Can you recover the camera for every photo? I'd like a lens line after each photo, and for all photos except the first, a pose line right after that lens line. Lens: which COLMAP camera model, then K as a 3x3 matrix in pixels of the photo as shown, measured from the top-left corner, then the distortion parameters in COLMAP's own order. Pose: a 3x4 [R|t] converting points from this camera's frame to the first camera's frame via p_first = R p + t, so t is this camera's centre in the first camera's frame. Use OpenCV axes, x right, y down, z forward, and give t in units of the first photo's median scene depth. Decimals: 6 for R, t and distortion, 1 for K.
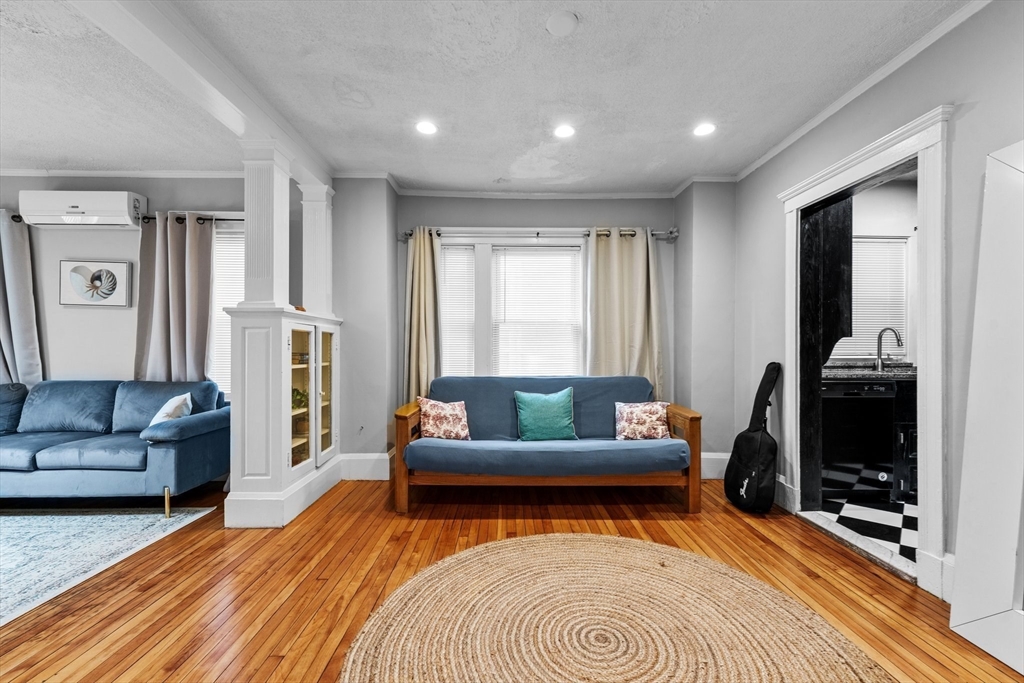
lens RADIAL K [[420.8, 0, 496.3], [0, 420.8, 352.3], [0, 0, 1]] dist [0.001011, 0.000002]
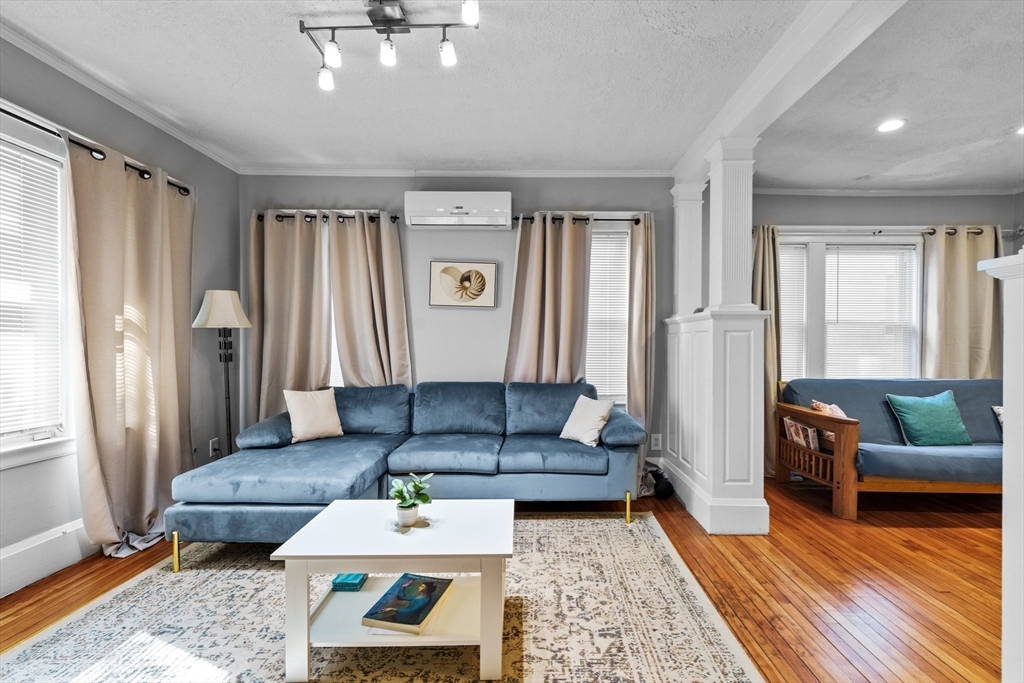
lens RADIAL K [[420.3, 0, 513.0], [0, 420.3, 351.3], [0, 0, 1]] dist [0.000212, -0.000070]
pose [[0.999777, 0.002428, -0.020988, -0.849804], [-0.002267, 0.999968, 0.007673, -0.013509], [0.021006, -0.007624, 0.999750, 0.009141]]
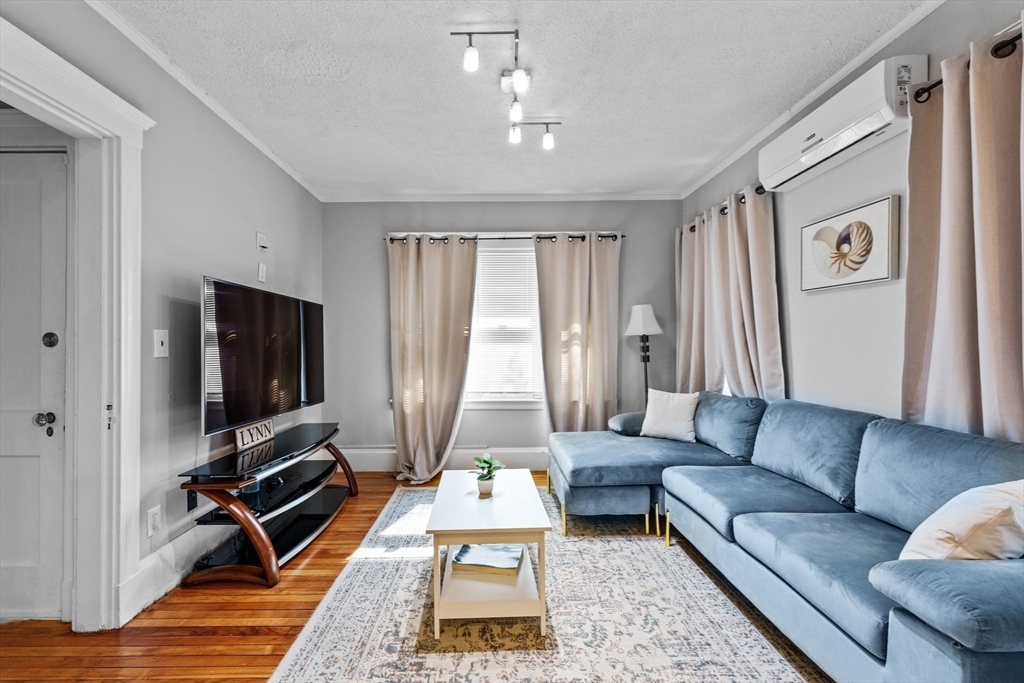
lens RADIAL K [[425.4, 0, 510.1], [0, 425.4, 346.8], [0, 0, 1]] dist [0.000179, -0.000129]
pose [[0.024973, -0.002946, -0.999684, -0.356259], [-0.000139, 0.999996, -0.002951, -0.019702], [0.999688, 0.000213, 0.024972, 0.518640]]
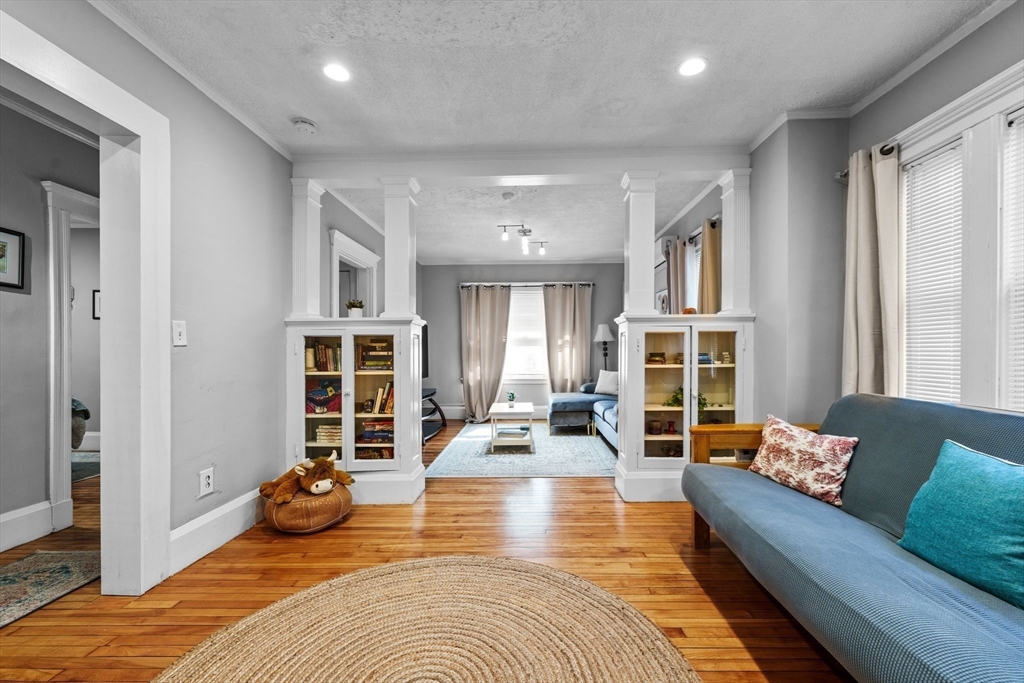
lens RADIAL K [[422.8, 0, 541.3], [0, 422.8, 354.8], [0, 0, 1]] dist [0.000592, 0.000009]
pose [[0.003121, 0.004924, -0.999983, 0.524463], [-0.000762, 0.999988, 0.004921, 0.000032], [0.999995, 0.000747, 0.003125, 0.600227]]
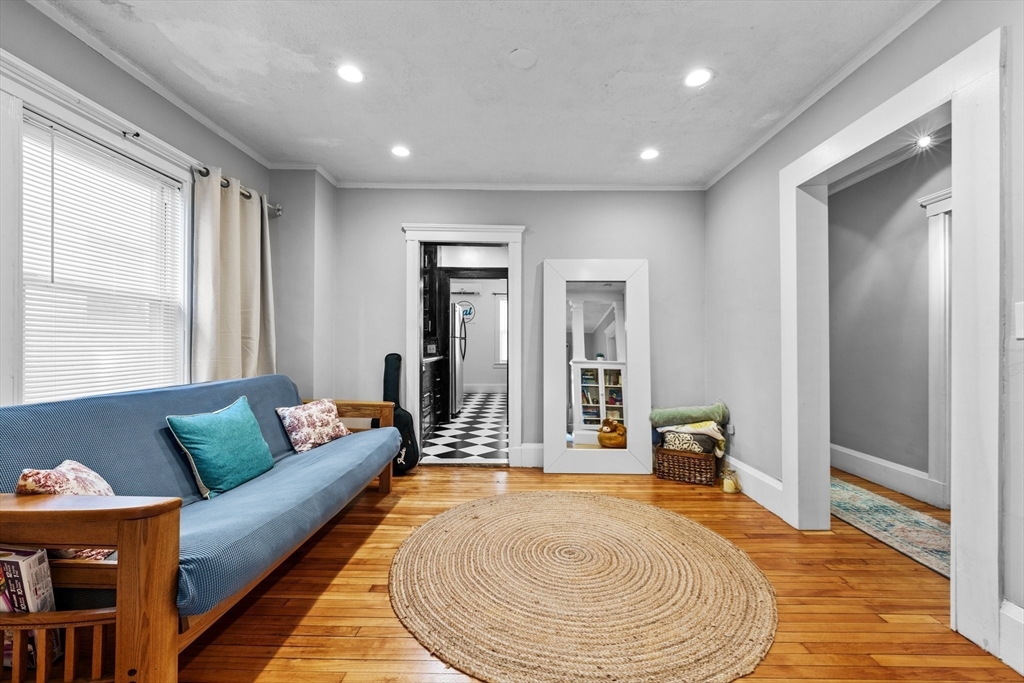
lens RADIAL K [[417.1, 0, 534.4], [0, 417.1, 344.6], [0, 0, 1]] dist [-0.000647, -0.000034]
pose [[-0.020297, -0.000089, 0.999794, -0.546508], [-0.001966, 0.999998, 0.000050, -0.003588], [-0.999792, -0.001965, -0.020297, 0.558451]]
